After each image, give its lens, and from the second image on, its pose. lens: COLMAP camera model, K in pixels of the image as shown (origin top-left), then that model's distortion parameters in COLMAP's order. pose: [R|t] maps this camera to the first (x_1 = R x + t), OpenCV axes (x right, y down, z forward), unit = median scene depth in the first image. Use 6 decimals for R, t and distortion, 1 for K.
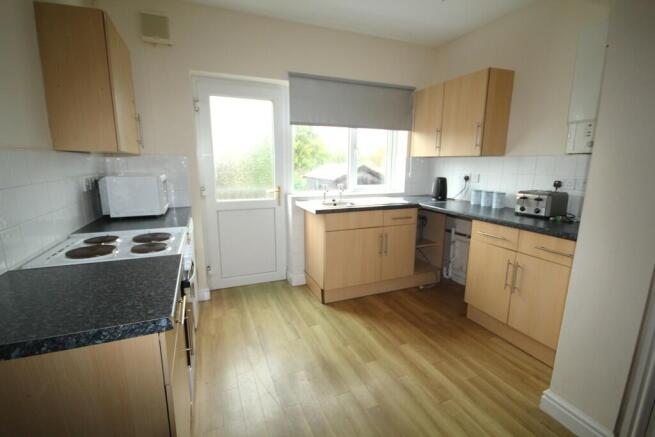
lens RADIAL K [[320.6, 0, 327.5], [0, 320.6, 218.5], [0, 0, 1]] dist [-0.000009, 0.000182]
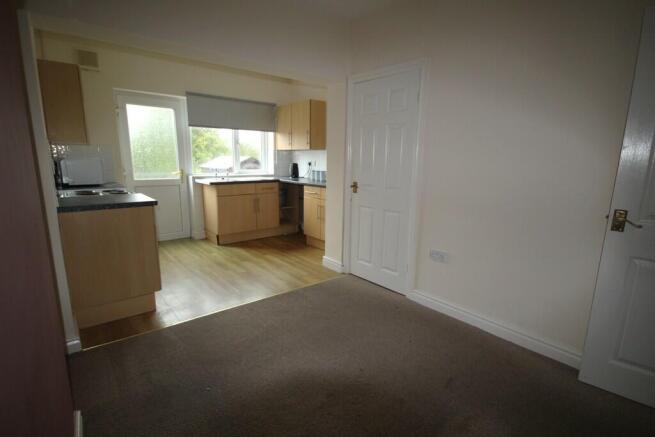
lens RADIAL K [[320.6, 0, 327.5], [0, 320.6, 218.5], [0, 0, 1]] dist [-0.000009, 0.000182]
pose [[0.953763, -0.049156, 0.296512, 0.033193], [0.044371, 0.998754, 0.022850, 0.117878], [-0.297266, -0.008637, 0.954756, -0.571413]]
